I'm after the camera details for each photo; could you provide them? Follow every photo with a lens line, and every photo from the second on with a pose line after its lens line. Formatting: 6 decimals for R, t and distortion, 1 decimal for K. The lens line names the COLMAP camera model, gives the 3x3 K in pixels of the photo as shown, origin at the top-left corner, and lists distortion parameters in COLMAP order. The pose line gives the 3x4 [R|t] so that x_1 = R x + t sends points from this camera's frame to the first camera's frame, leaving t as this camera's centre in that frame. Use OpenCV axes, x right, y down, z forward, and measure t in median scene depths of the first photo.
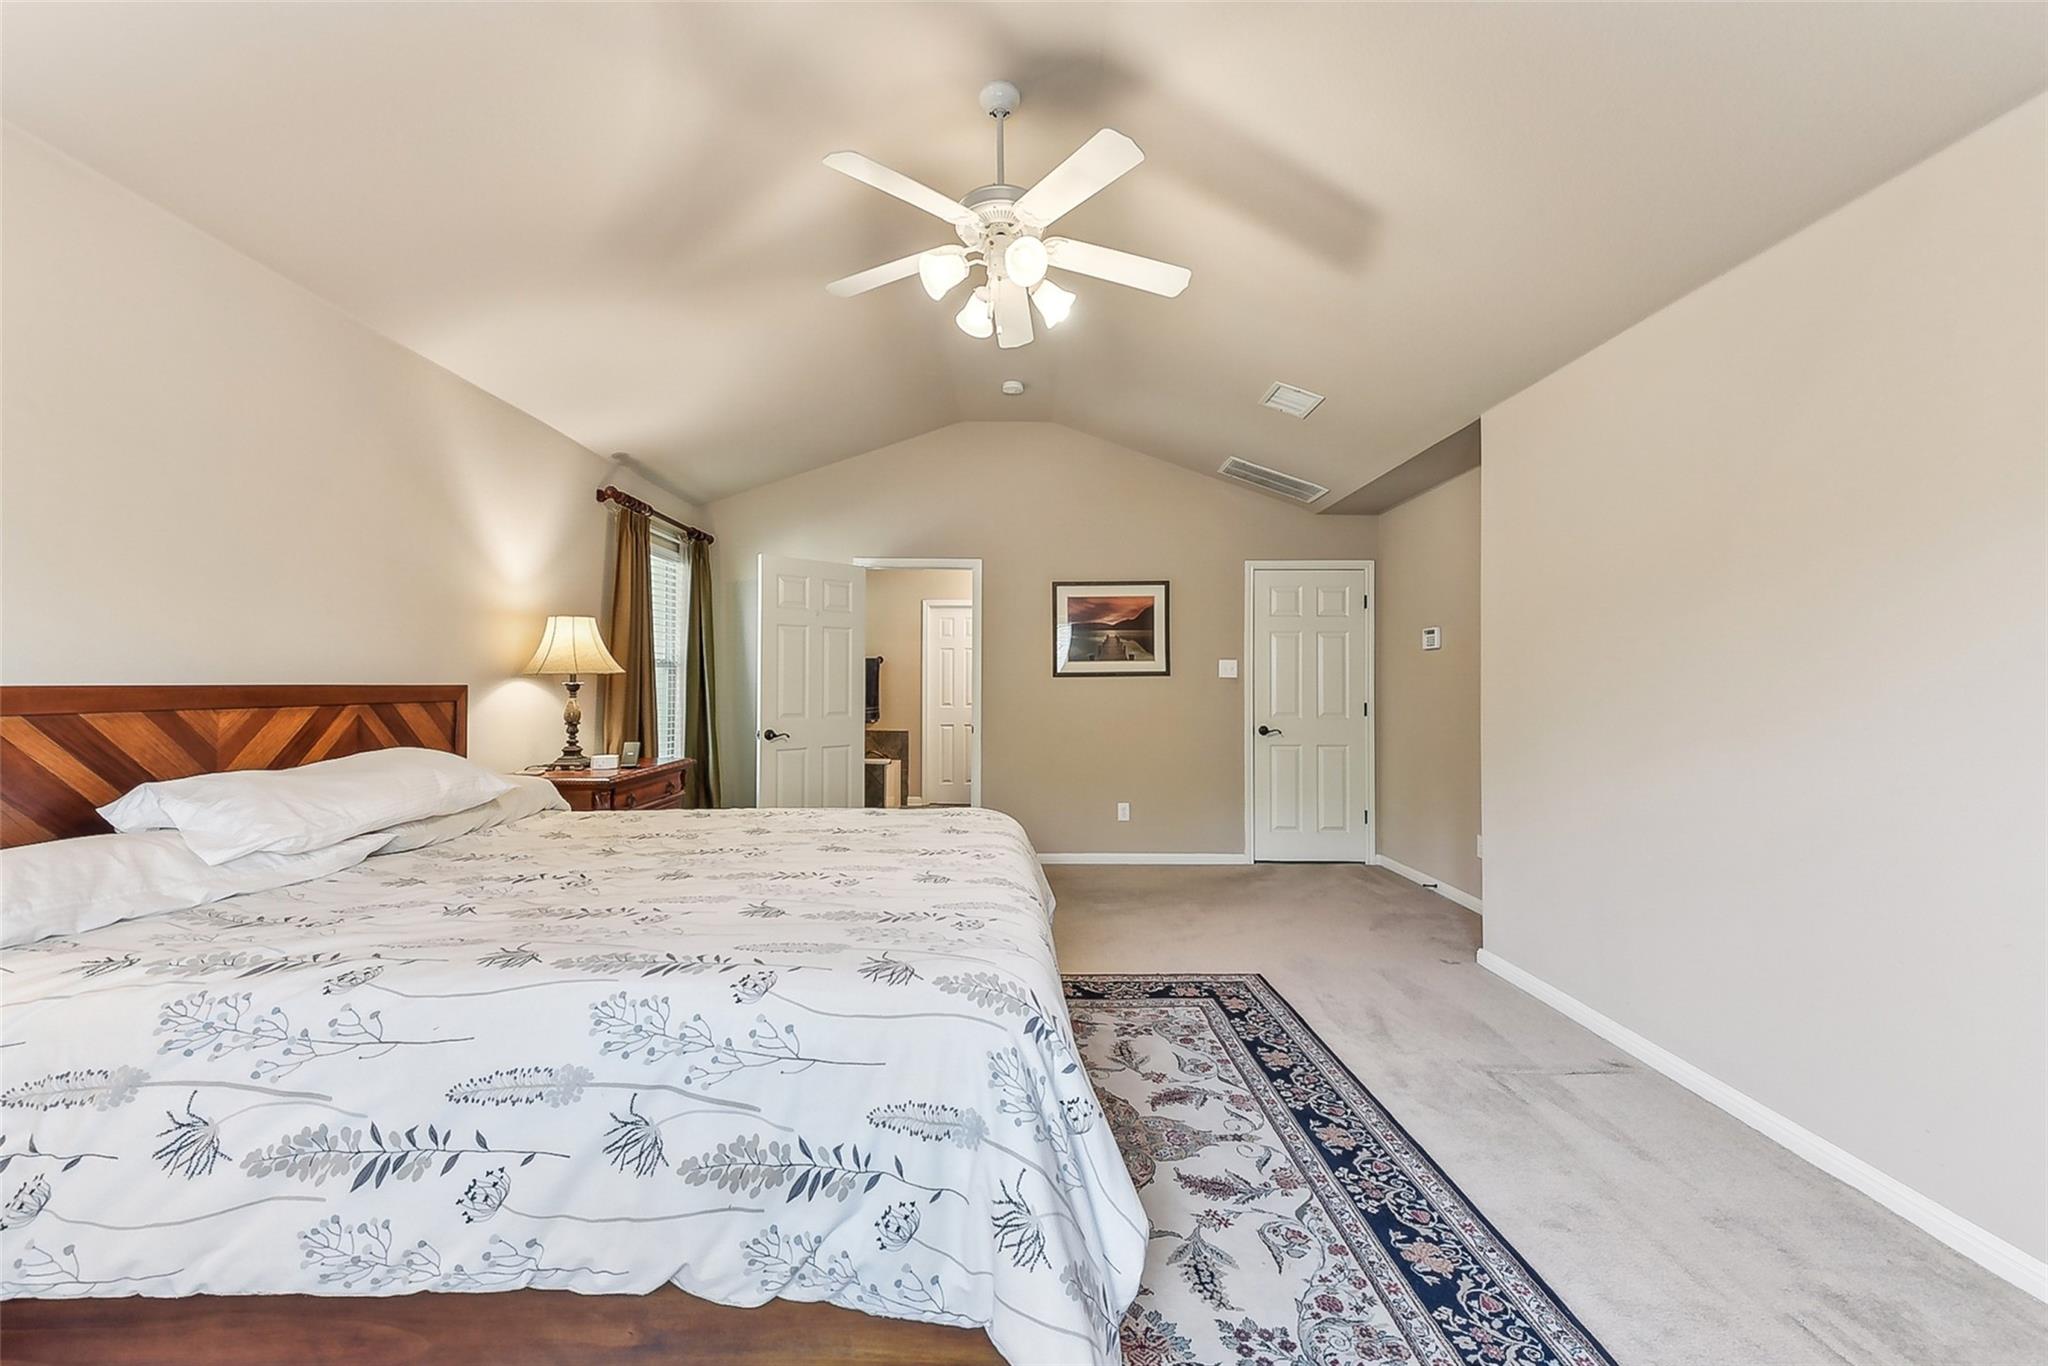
lens RADIAL K [[813.8, 0, 1024.5], [0, 813.8, 684.1], [0, 0, 1]] dist [0.026081, 0.000230]
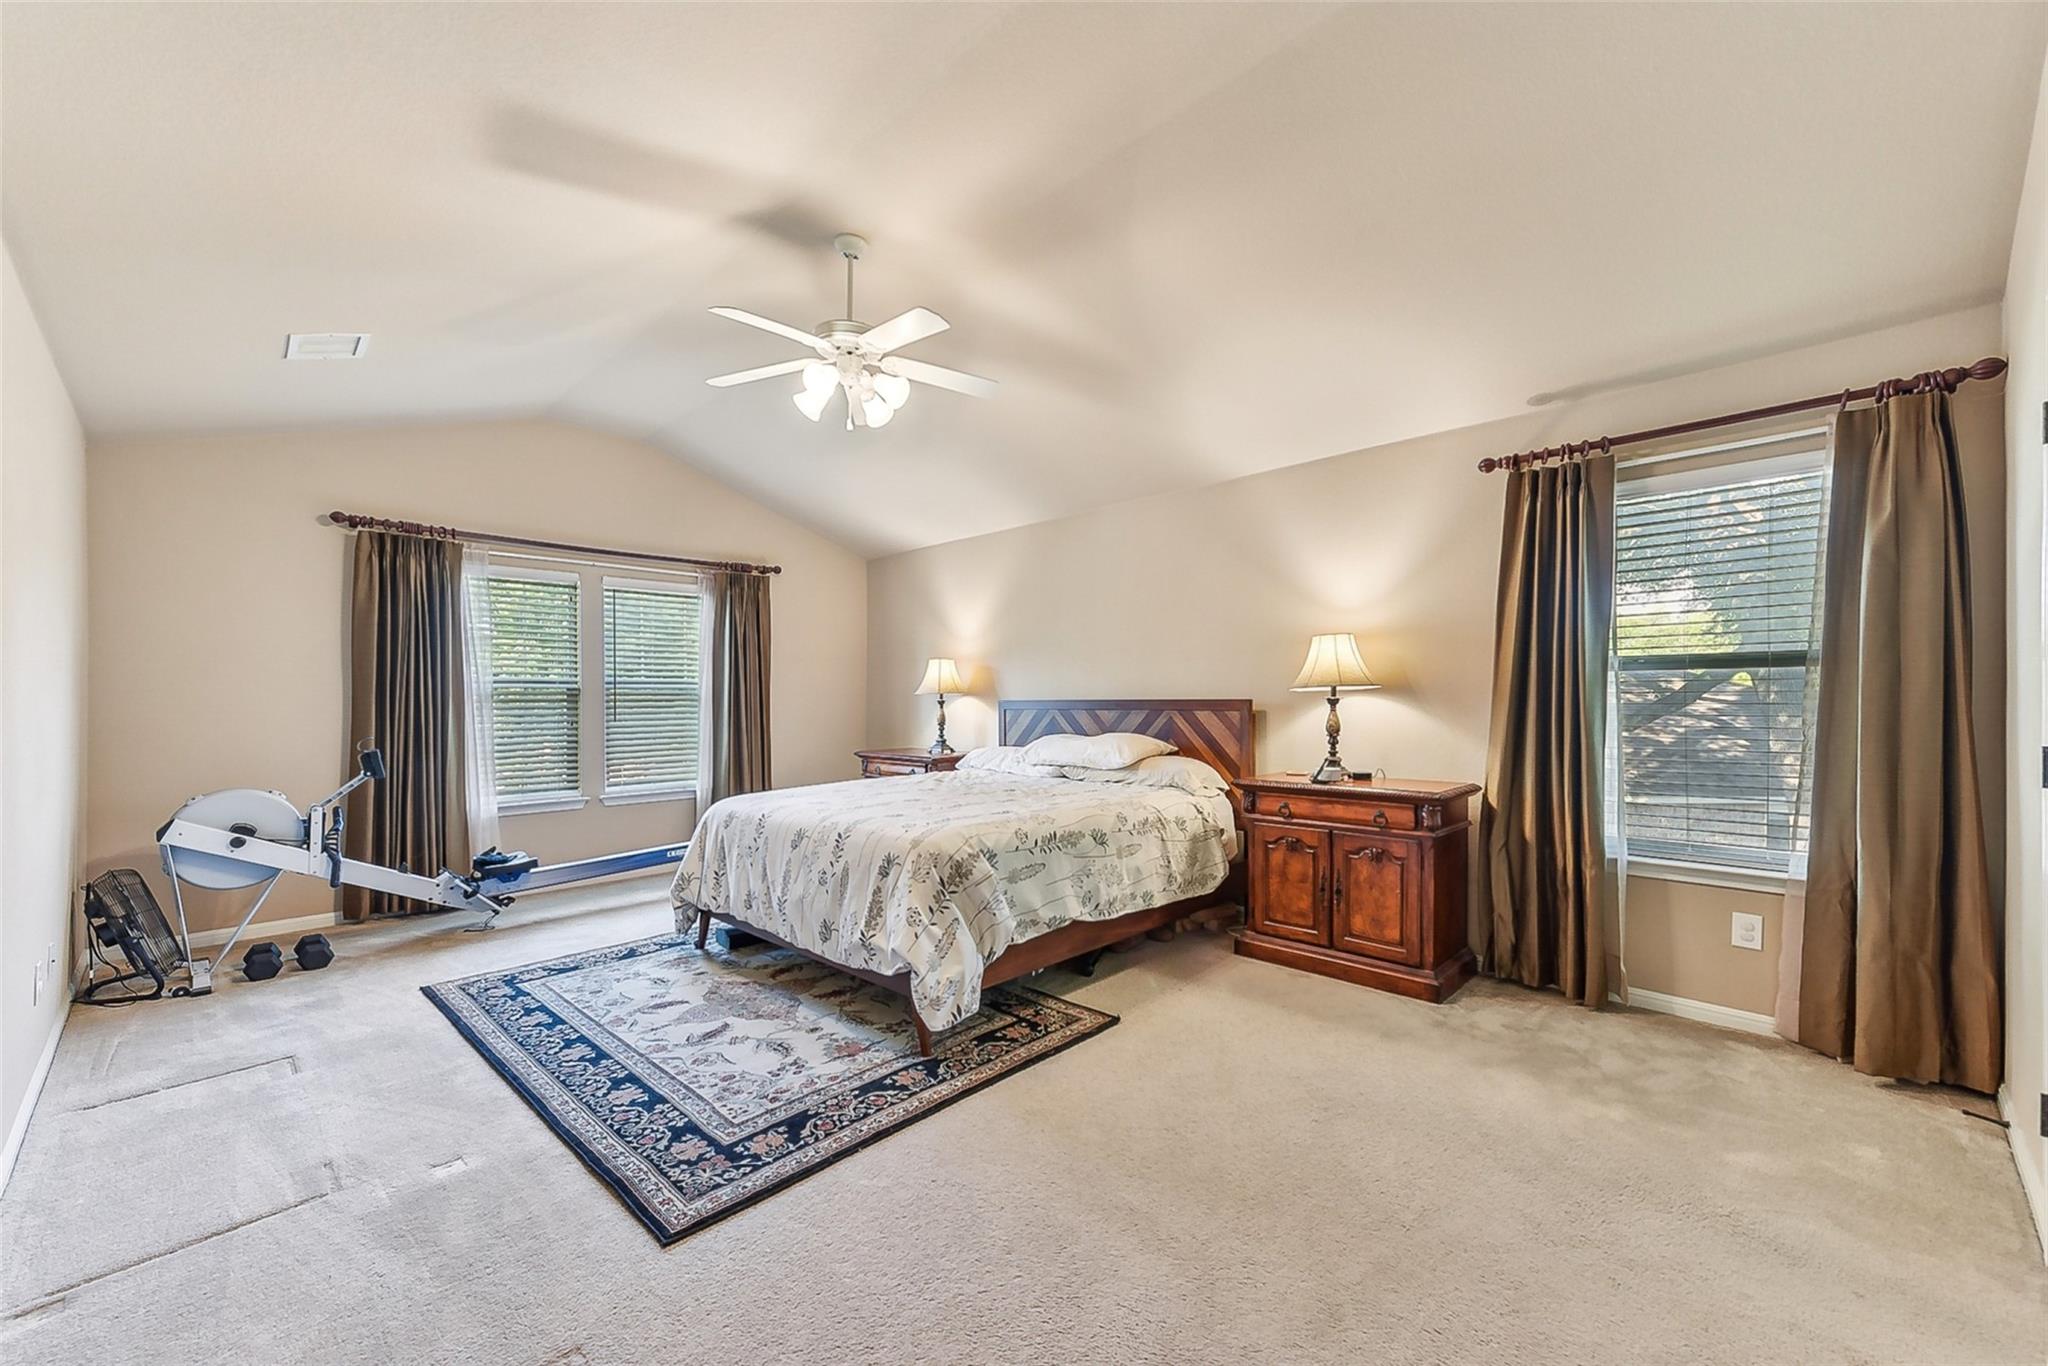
lens RADIAL K [[813.8, 0, 1024.4], [0, 813.8, 693.8], [0, 0, 1]] dist [0.026081, 0.000230]
pose [[-0.719486, -0.005803, -0.694482, 0.667649], [0.002440, 0.999938, -0.010882, 0.006458], [0.694502, -0.009524, -0.719427, 2.098289]]
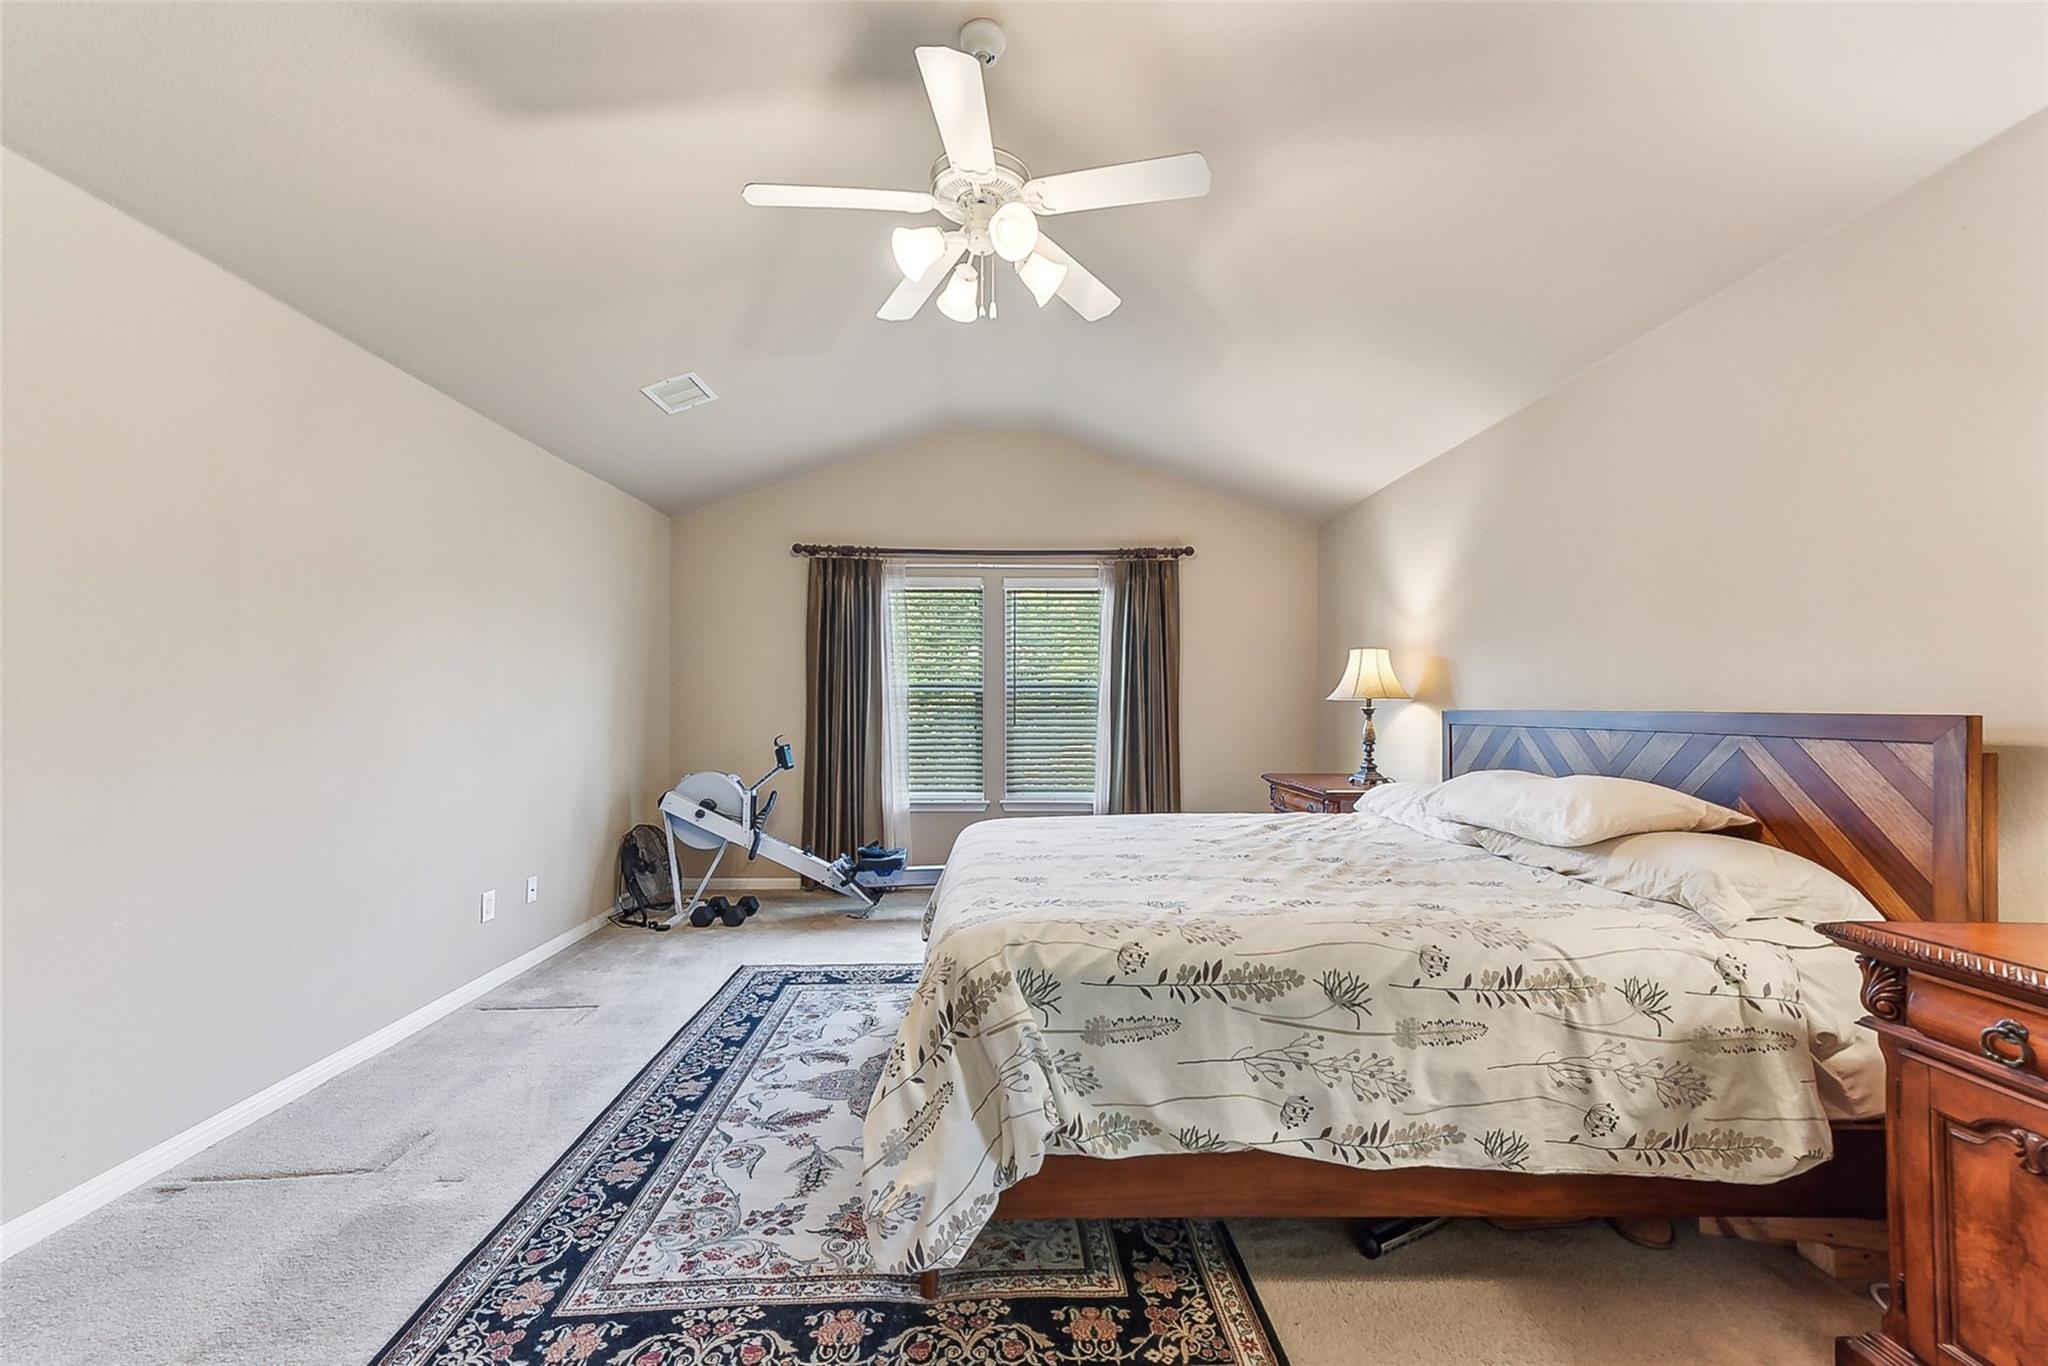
lens RADIAL K [[813.8, 0, 1012.3], [0, 813.8, 702.3], [0, 0, 1]] dist [0.026081, 0.000230]
pose [[-0.999938, -0.010800, 0.002620, -0.066946], [-0.010811, 0.999932, -0.004327, 0.001547], [-0.002574, -0.004355, -0.999987, 1.885024]]
